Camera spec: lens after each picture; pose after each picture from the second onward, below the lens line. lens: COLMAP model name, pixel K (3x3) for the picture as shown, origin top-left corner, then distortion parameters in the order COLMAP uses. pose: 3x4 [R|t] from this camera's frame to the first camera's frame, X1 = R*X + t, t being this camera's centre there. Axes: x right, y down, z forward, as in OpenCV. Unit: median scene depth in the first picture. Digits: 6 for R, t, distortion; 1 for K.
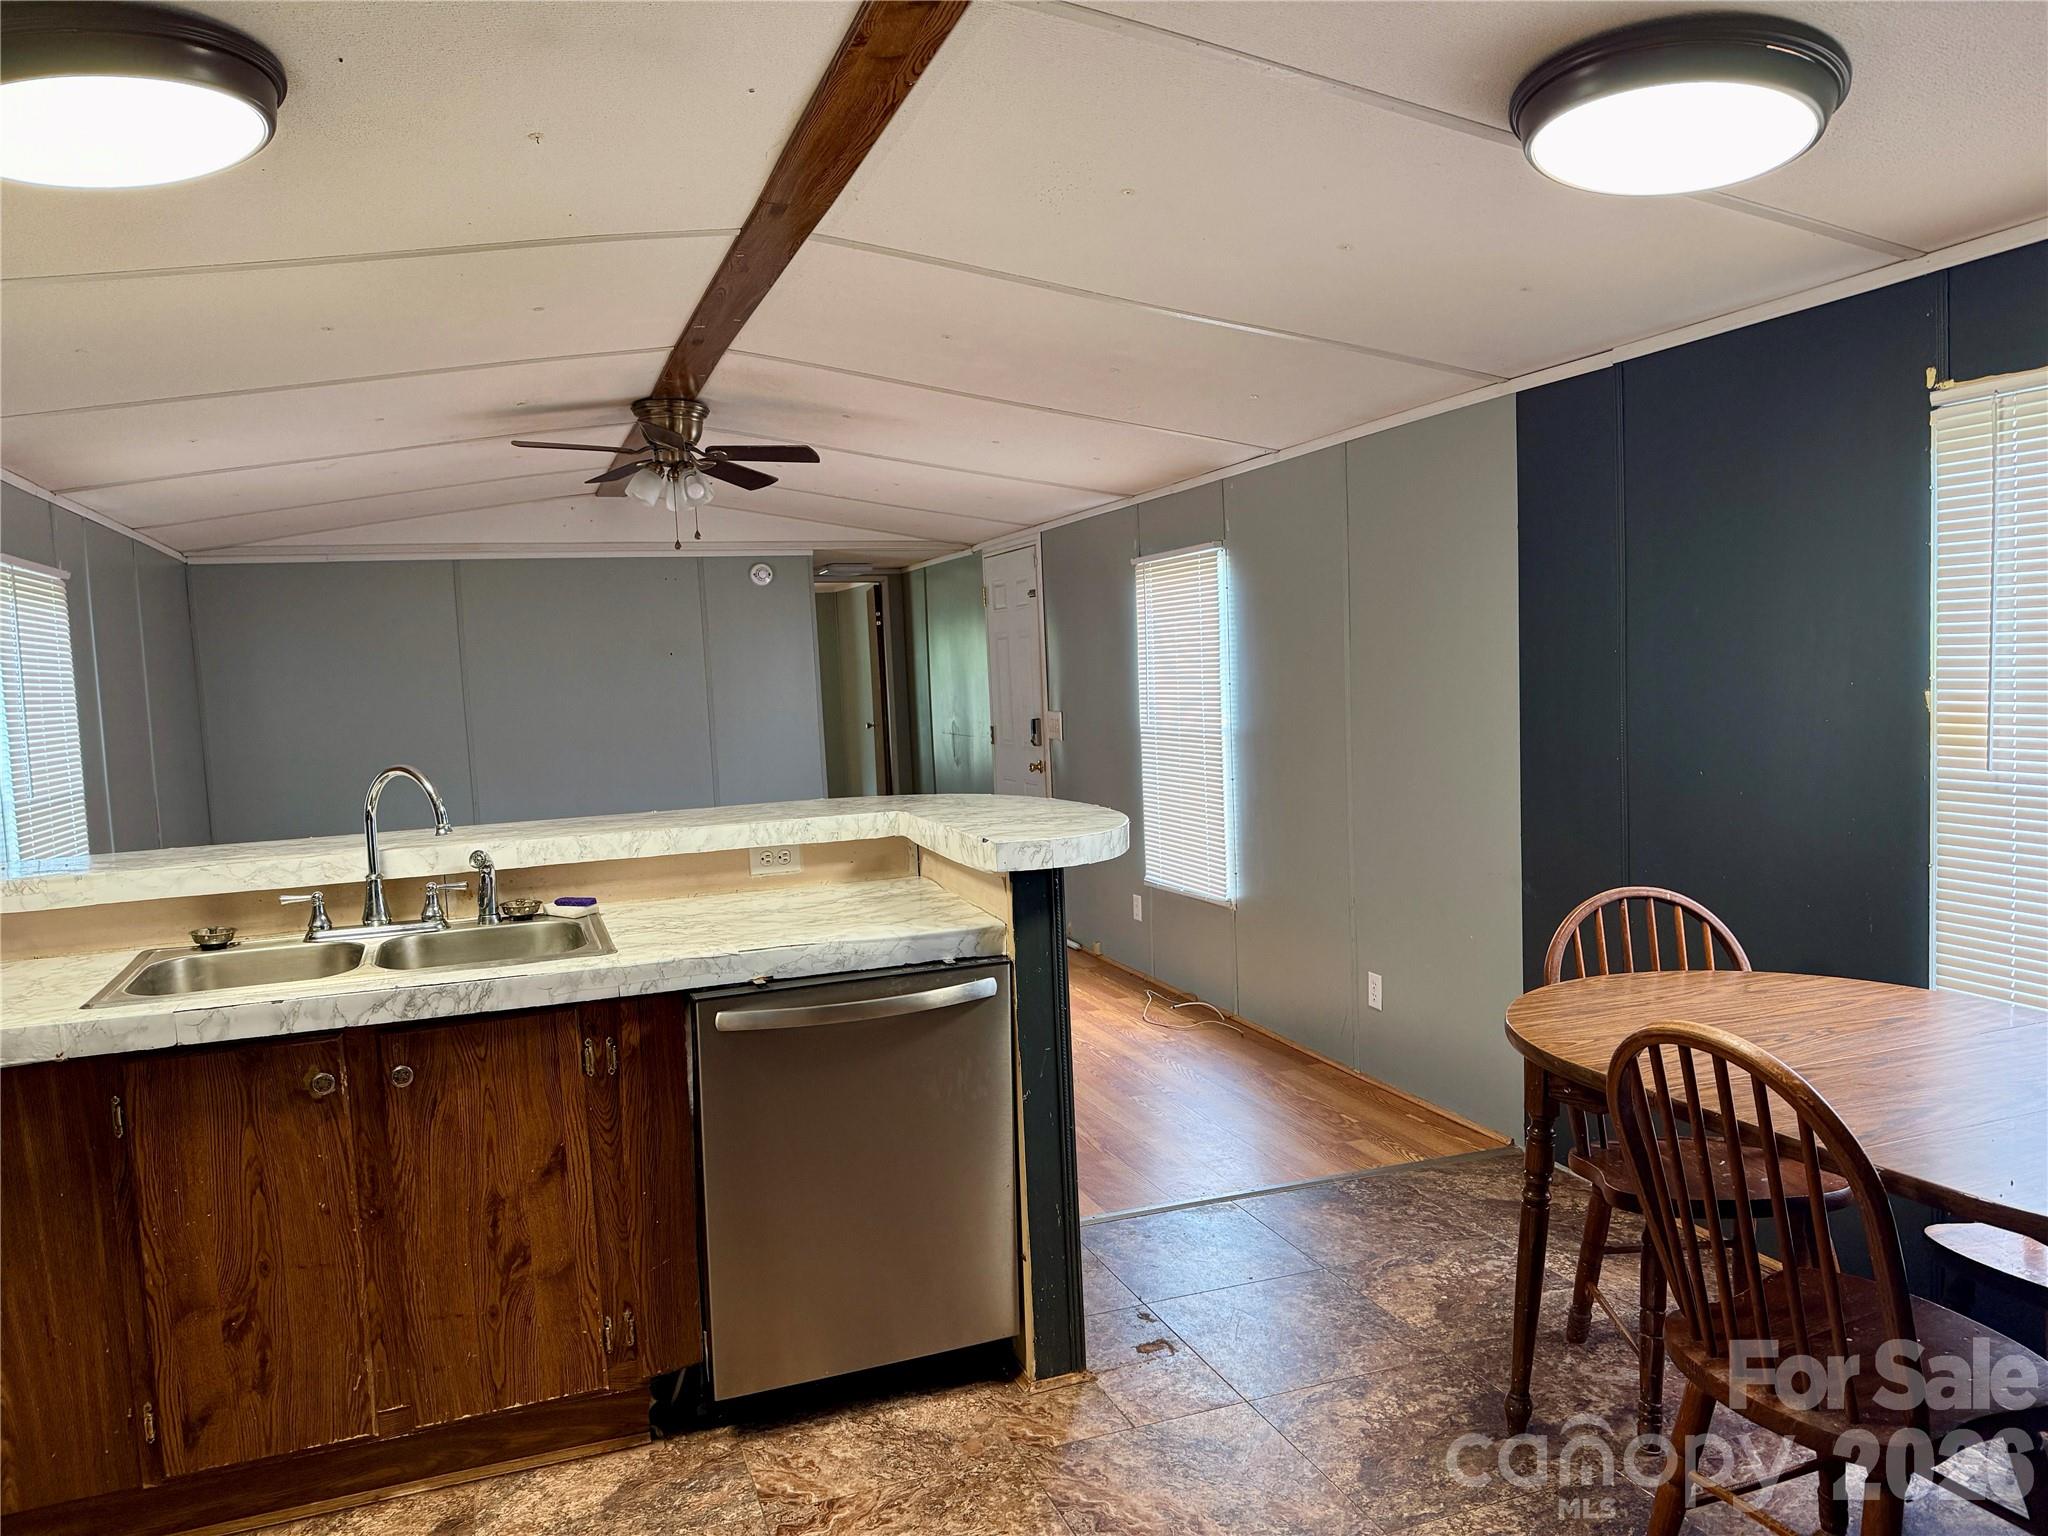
lens RADIAL K [[1451.1, 0, 1031.3], [0, 1451.1, 777.0], [0, 0, 1]] dist [0.096053, -0.130378]
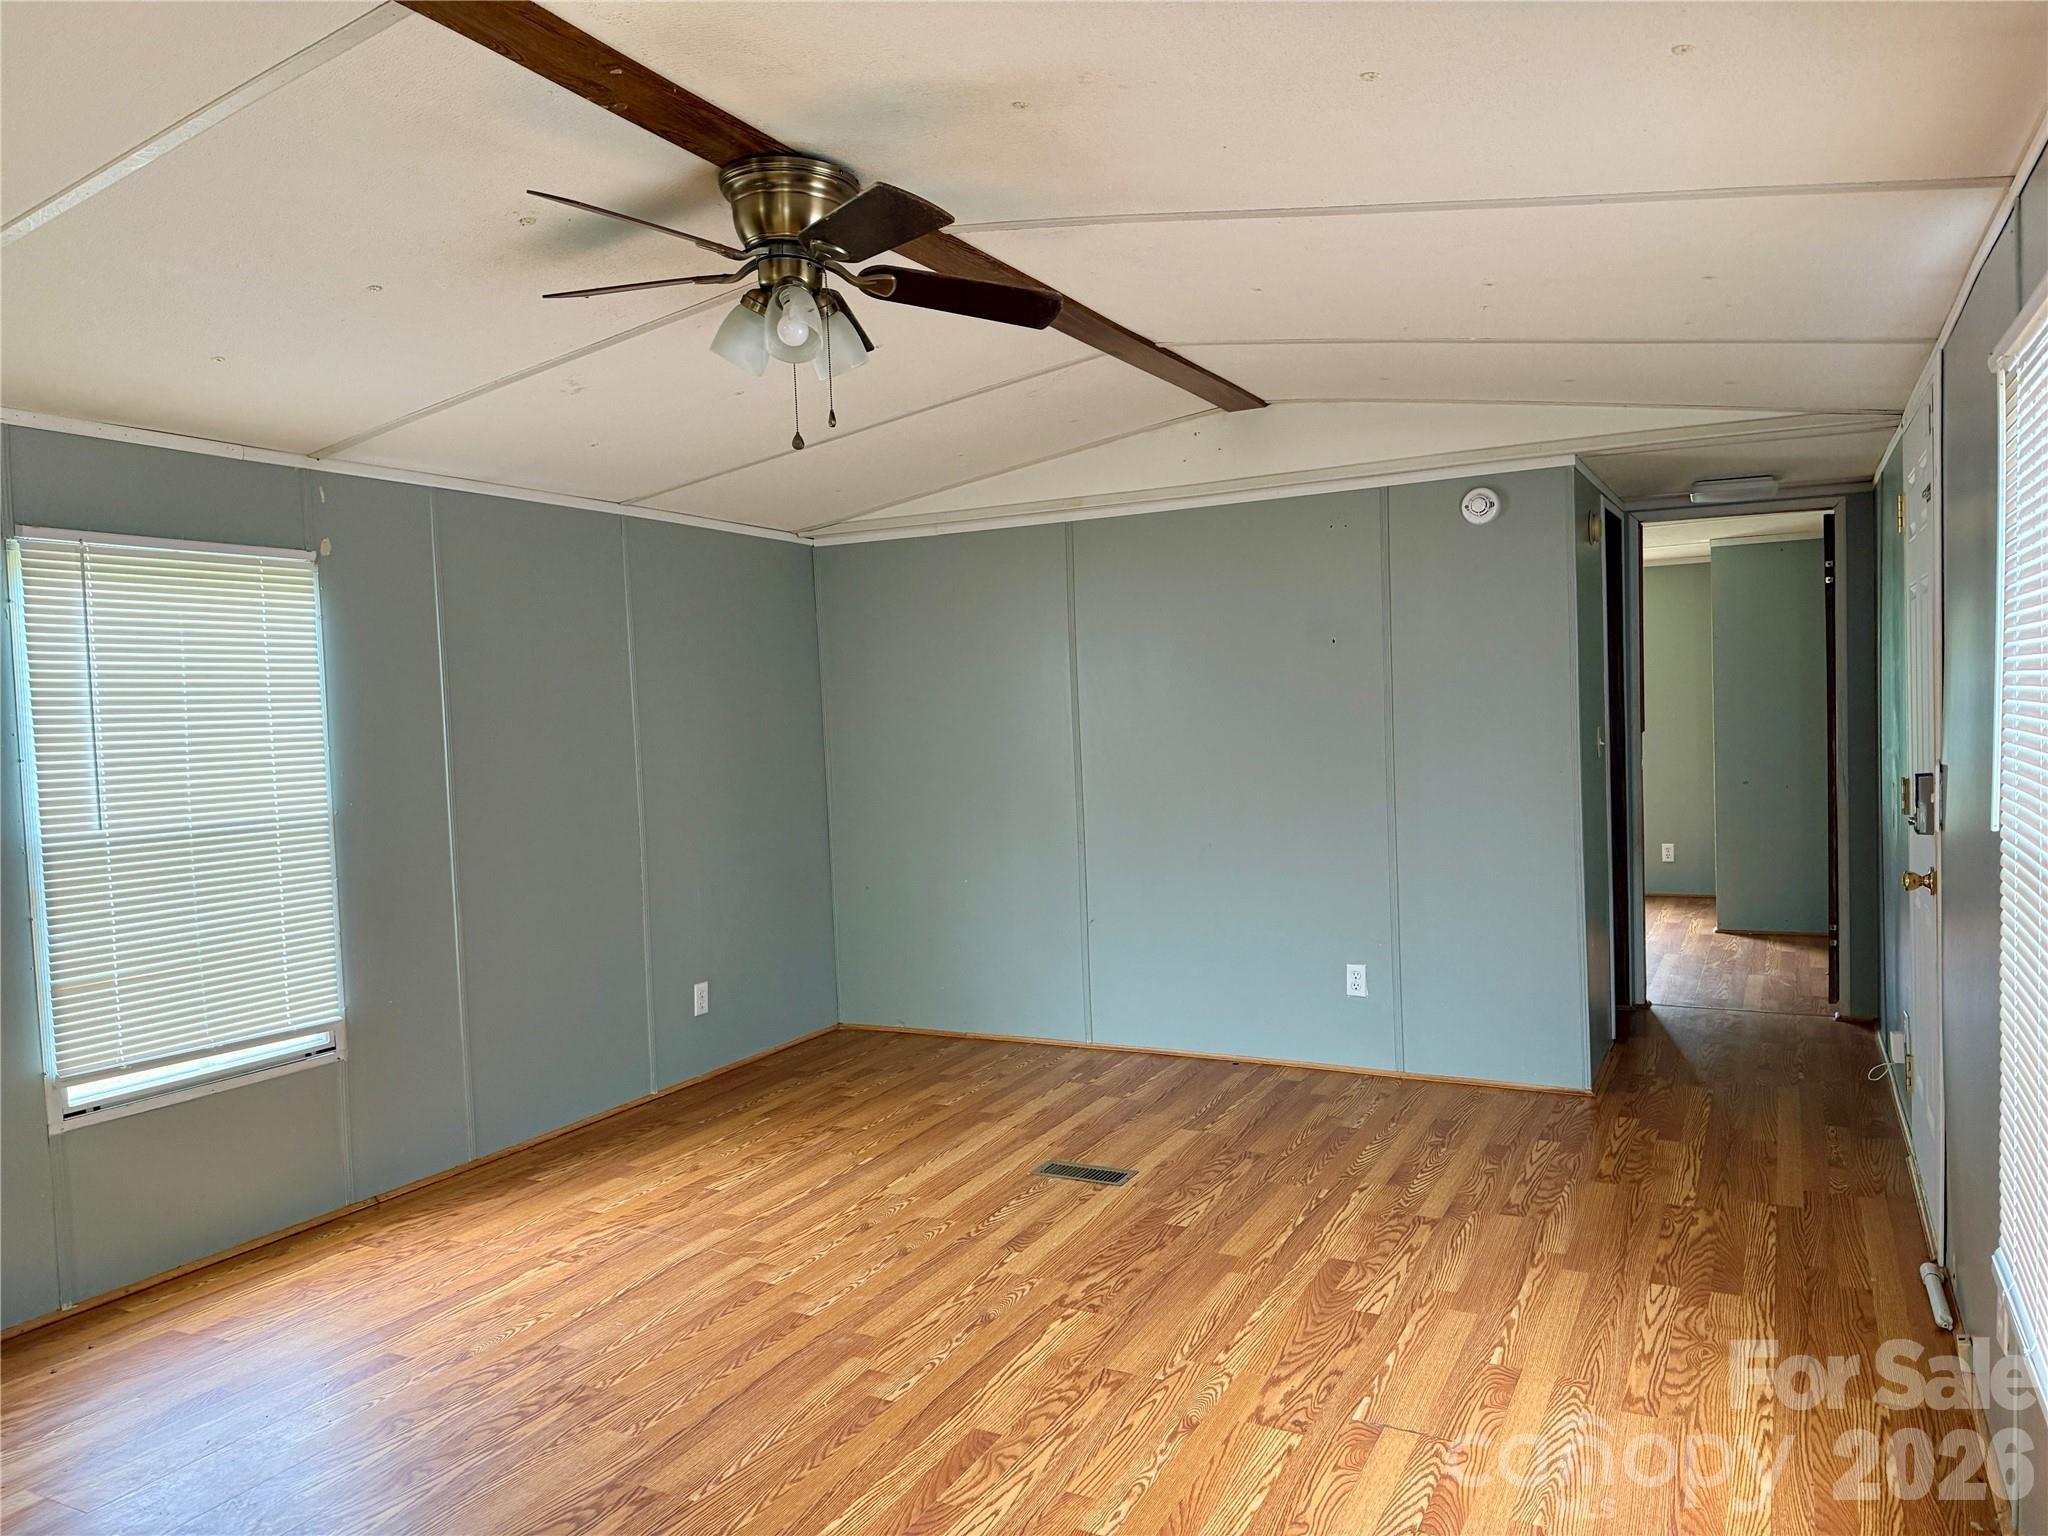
lens RADIAL K [[1451.1, 0, 1031.3], [0, 1451.1, 777.0], [0, 0, 1]] dist [0.096053, -0.130378]
pose [[0.675560, 0.057145, -0.735087, 0.158040], [-0.051358, 0.998217, 0.030402, -0.037059], [0.735514, 0.017215, 0.677291, 0.477145]]
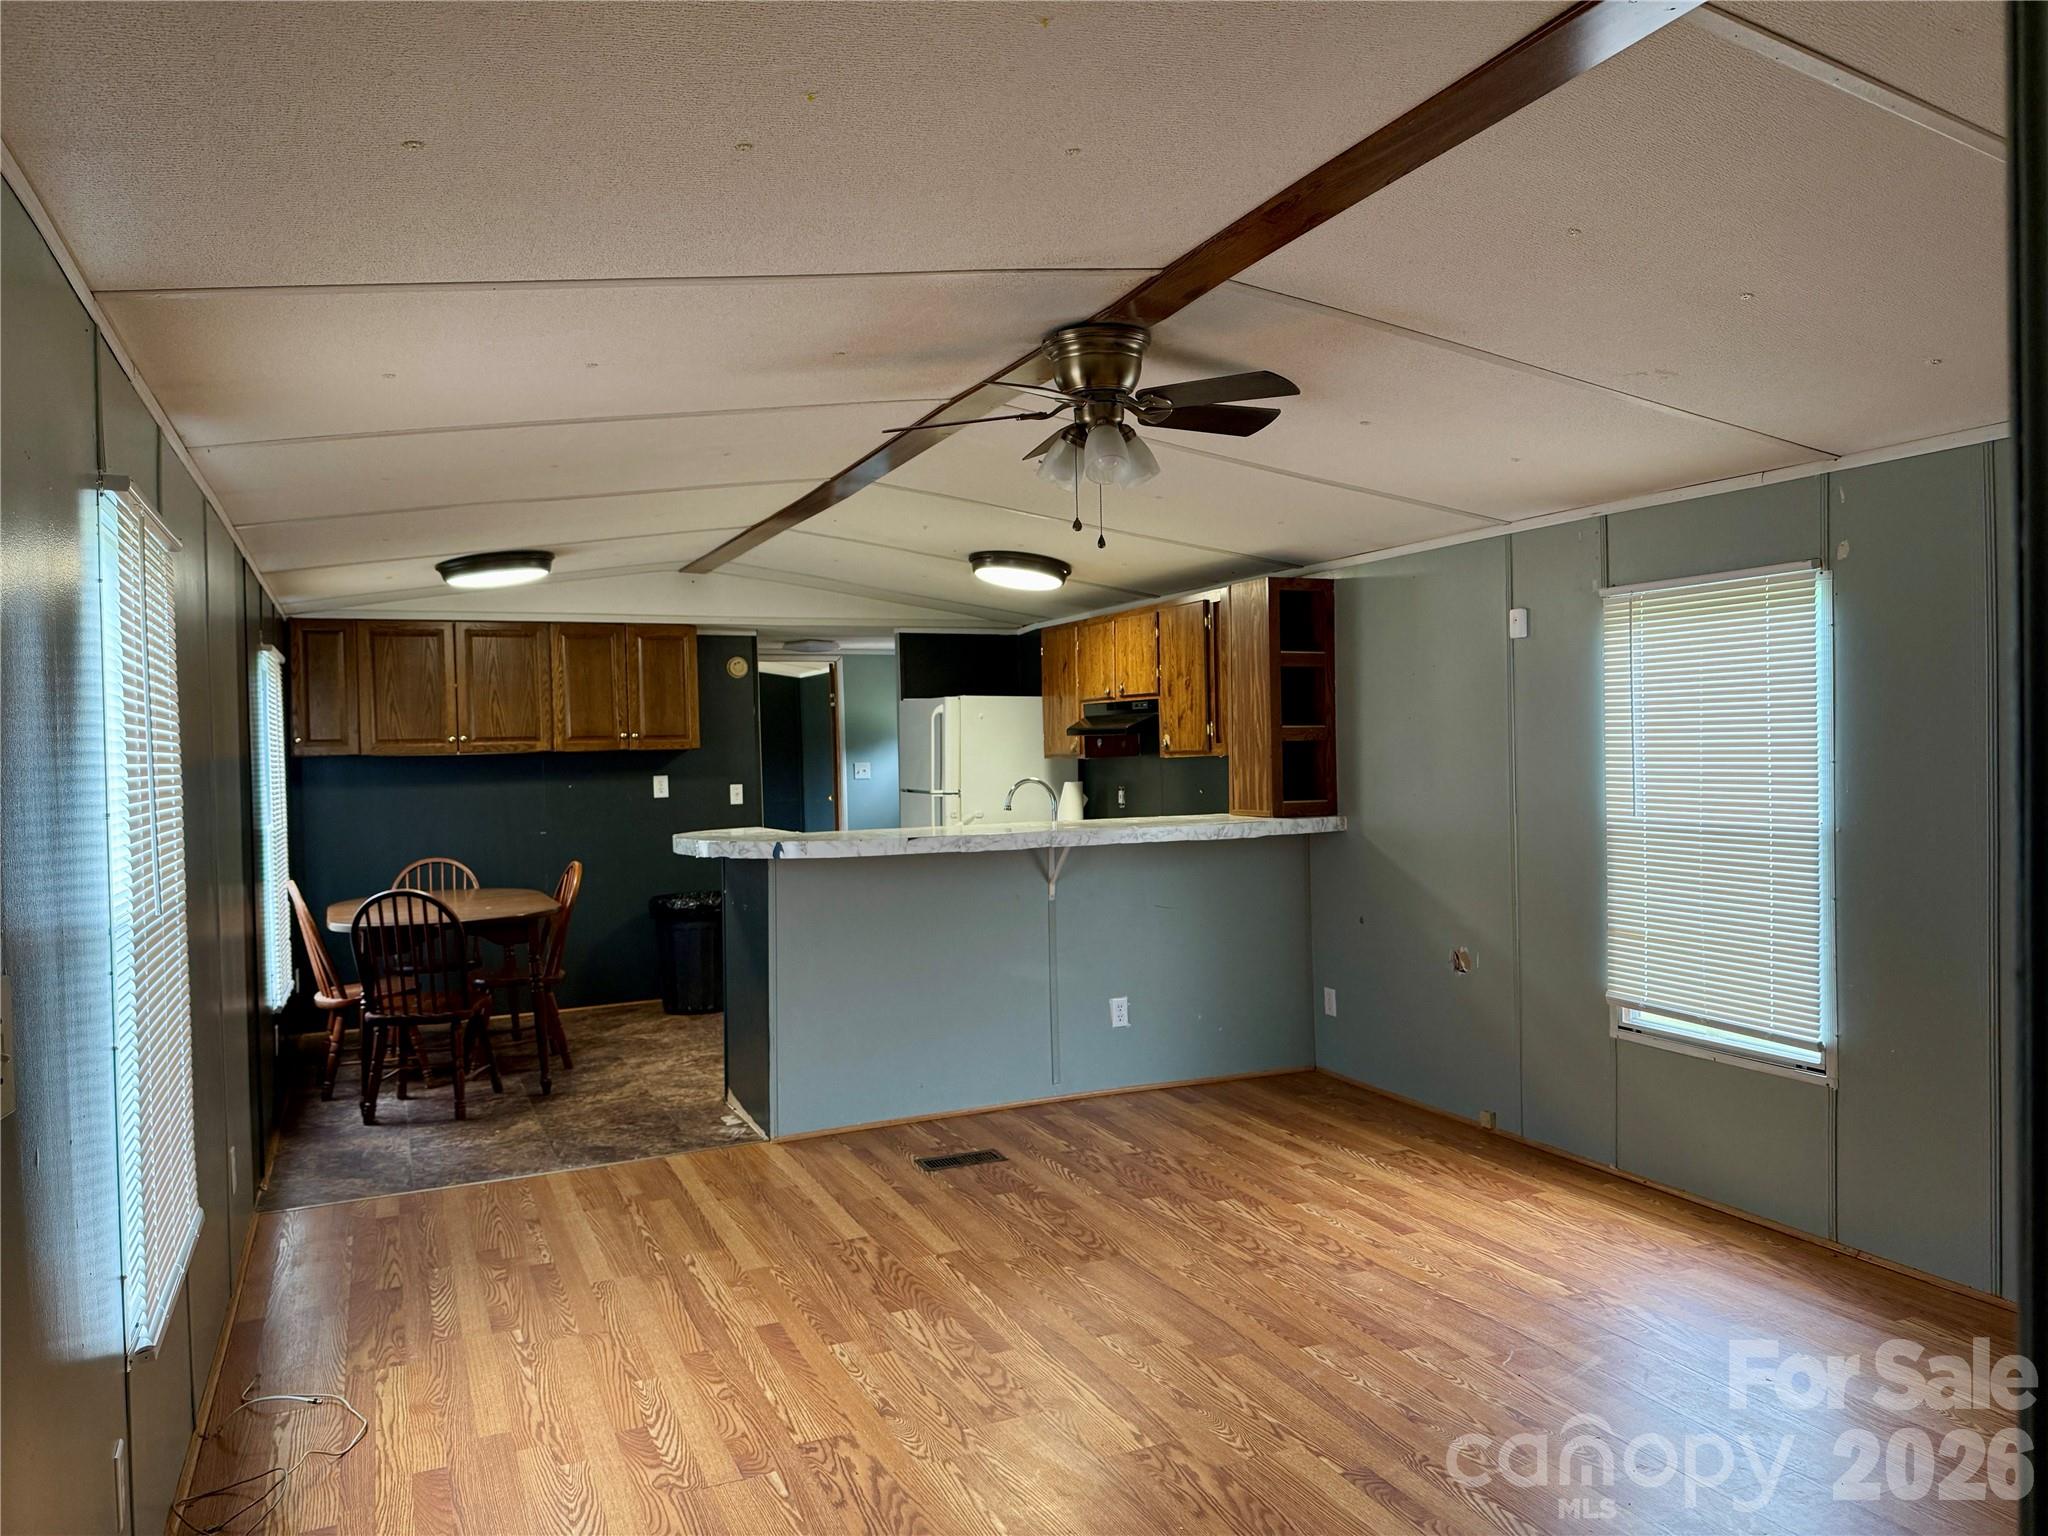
lens RADIAL K [[1451.1, 0, 1031.3], [0, 1451.1, 777.0], [0, 0, 1]] dist [0.096053, -0.130378]
pose [[-0.995665, 0.064228, -0.067268, -0.094518], [0.057315, 0.993326, 0.100088, -0.079791], [0.073248, 0.095799, -0.992702, 1.135307]]
